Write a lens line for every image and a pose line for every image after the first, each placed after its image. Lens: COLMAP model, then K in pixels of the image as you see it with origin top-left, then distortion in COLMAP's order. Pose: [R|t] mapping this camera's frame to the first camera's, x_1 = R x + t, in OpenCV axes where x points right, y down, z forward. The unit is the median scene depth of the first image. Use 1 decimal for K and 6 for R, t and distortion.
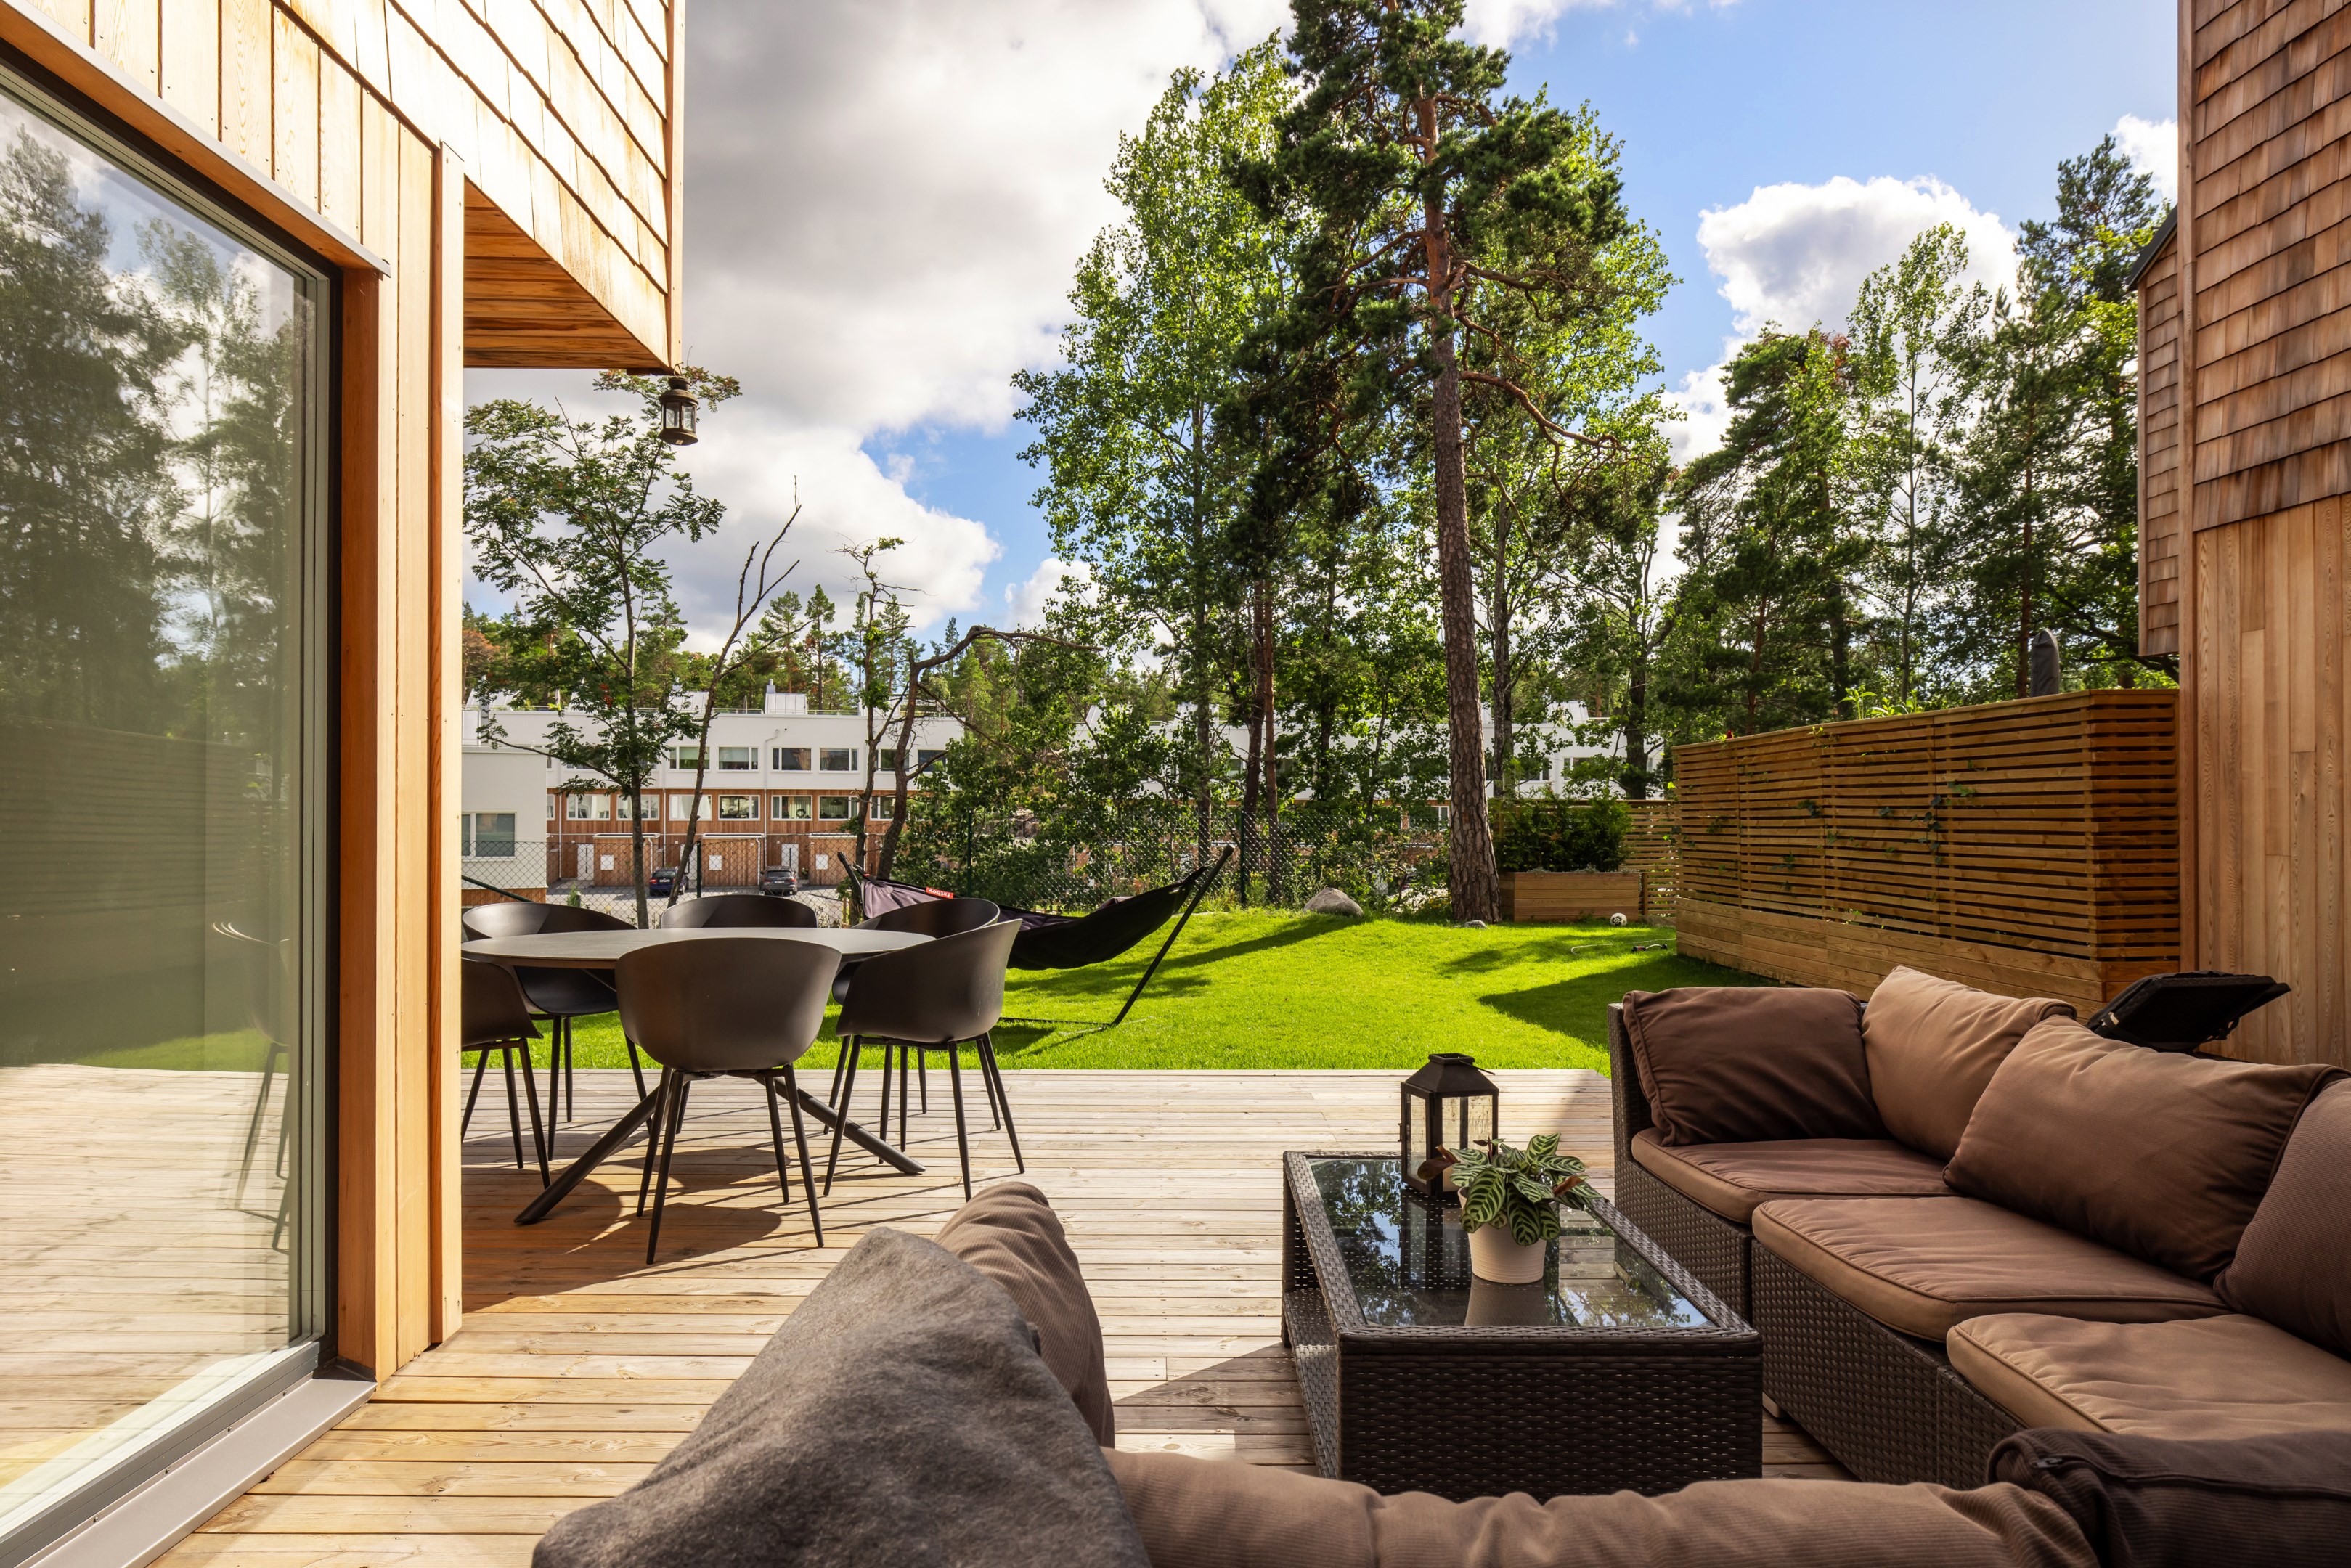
lens RADIAL K [[1441.8, 0, 1147.1], [0, 1441.8, 797.8], [0, 0, 1]] dist [0.019089, 0.000116]
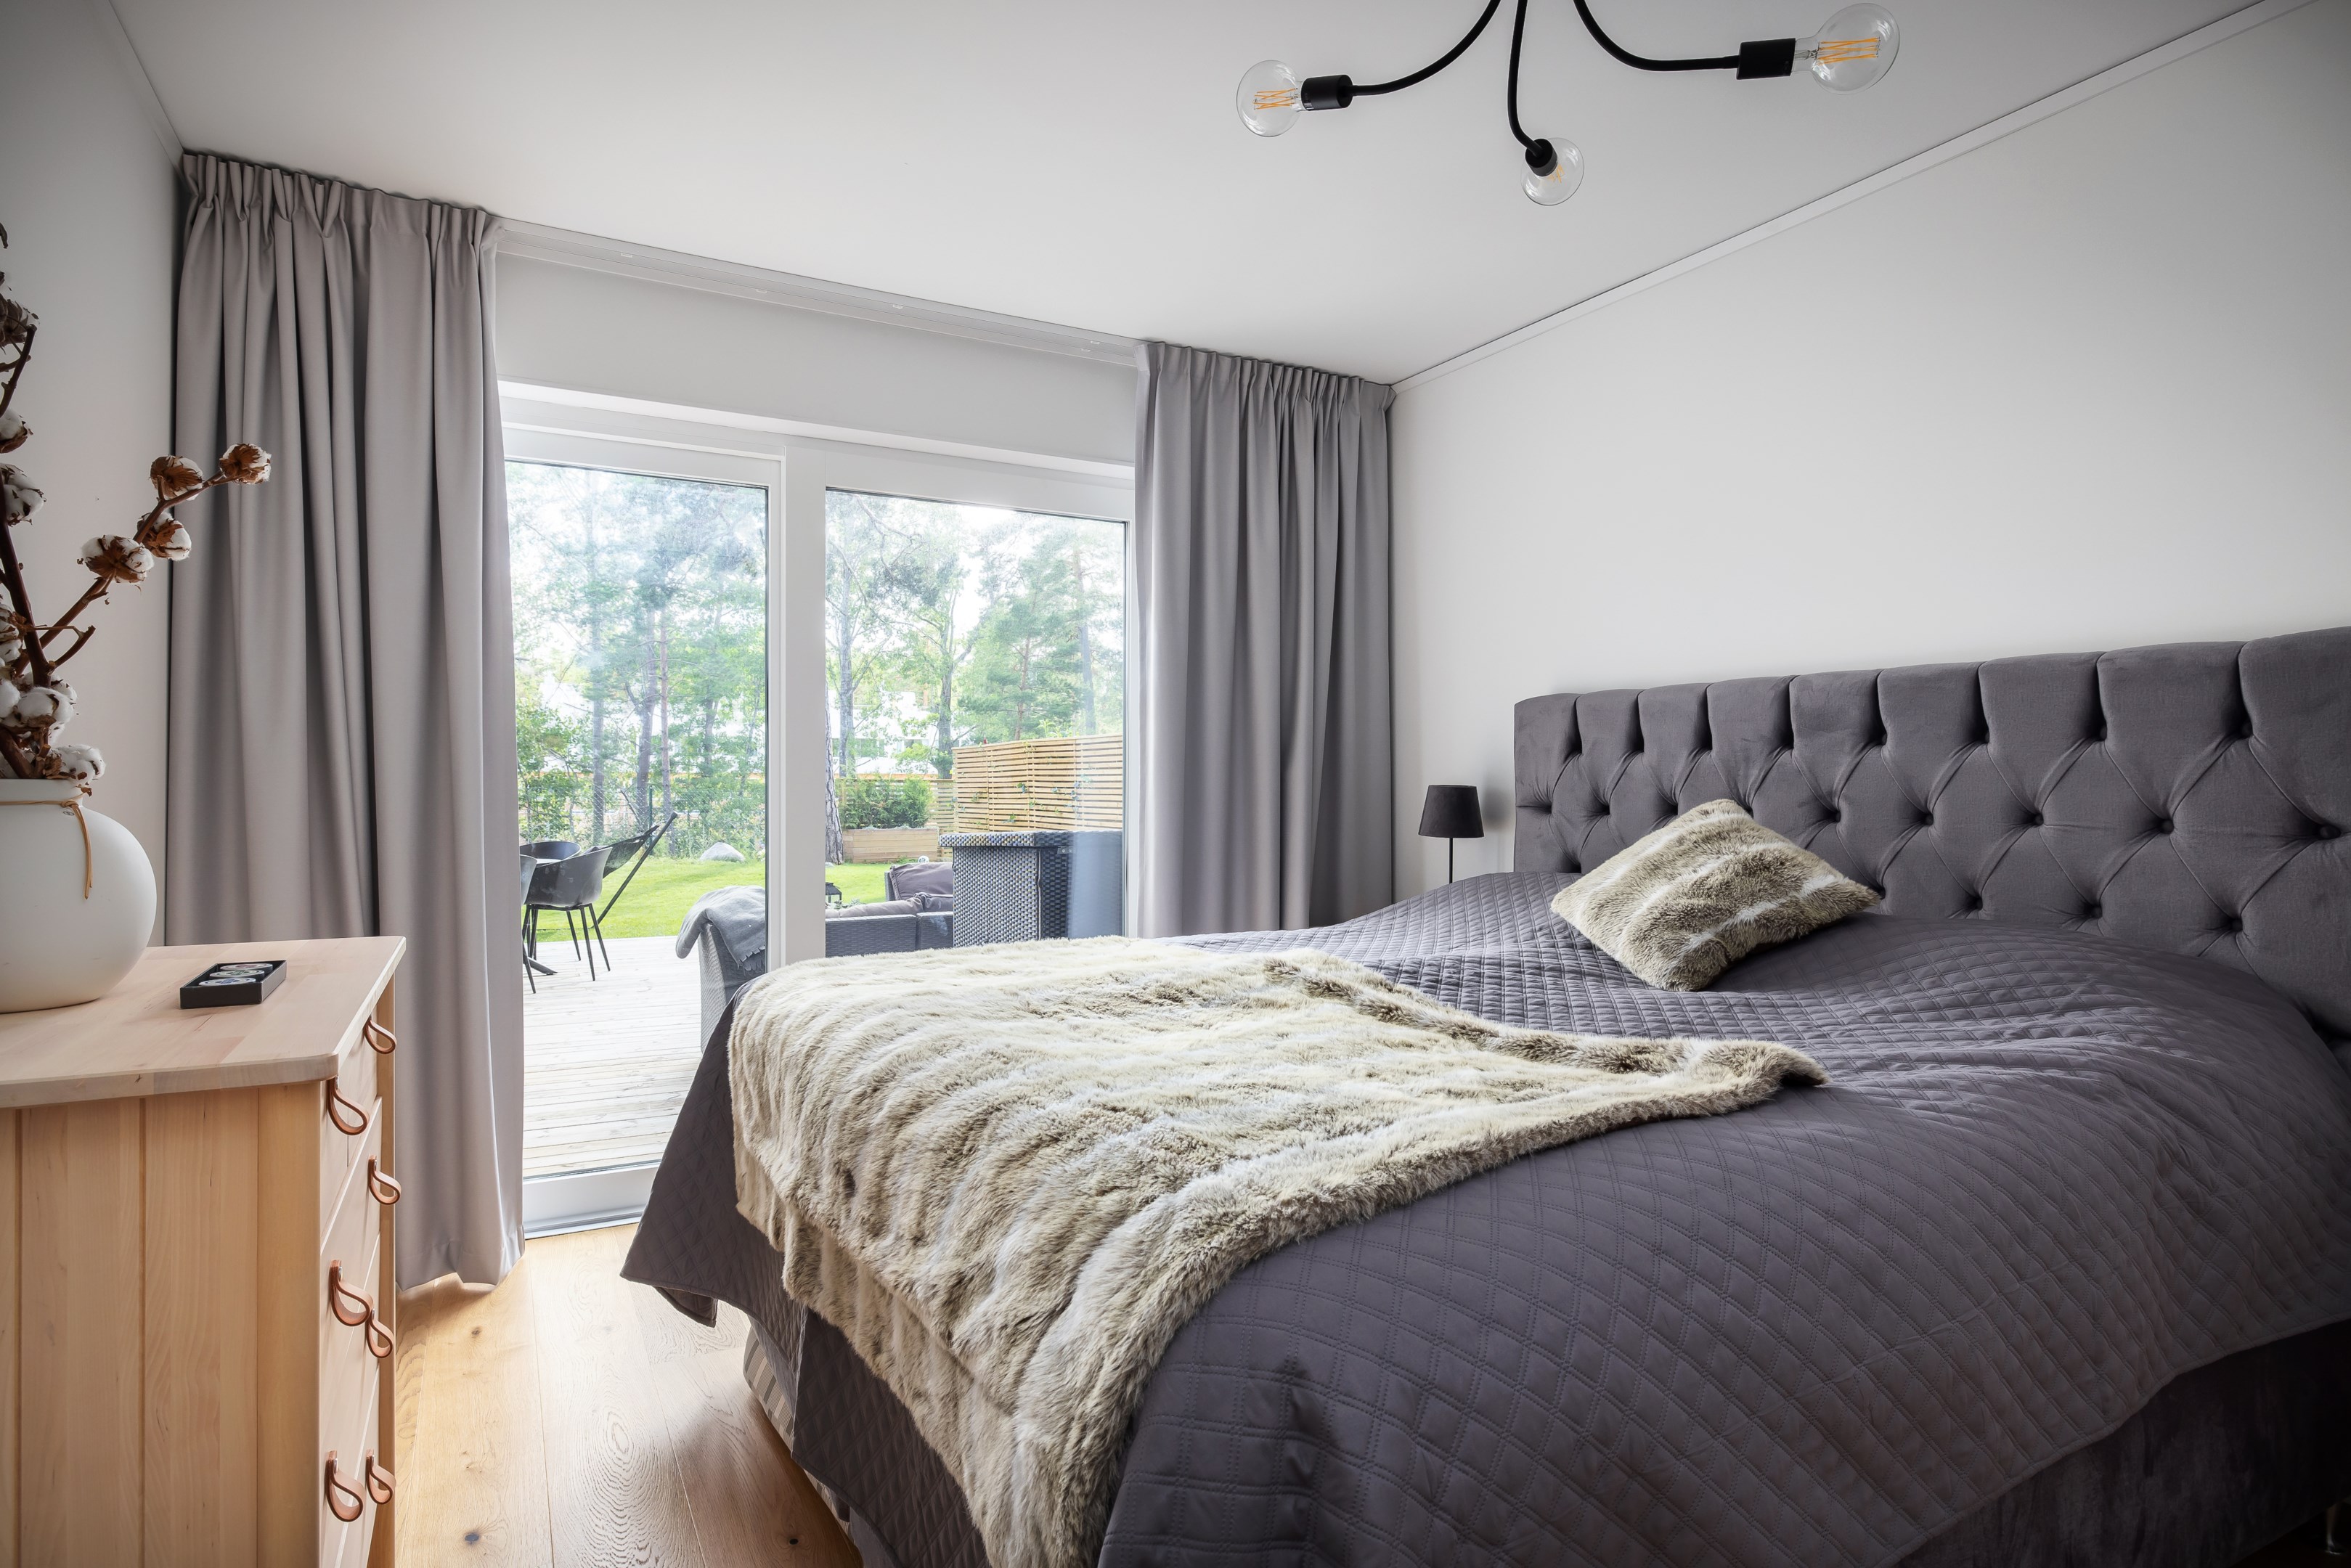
lens RADIAL K [[1233.4, 0, 1175.5], [0, 1233.4, 784.0], [0, 0, 1]] dist [0.000896, 0.000051]
pose [[0.877040, -0.000452, 0.480418, -0.031676], [-0.004454, 0.999949, 0.009071, -0.003744], [-0.480398, -0.010095, 0.876993, -0.133143]]
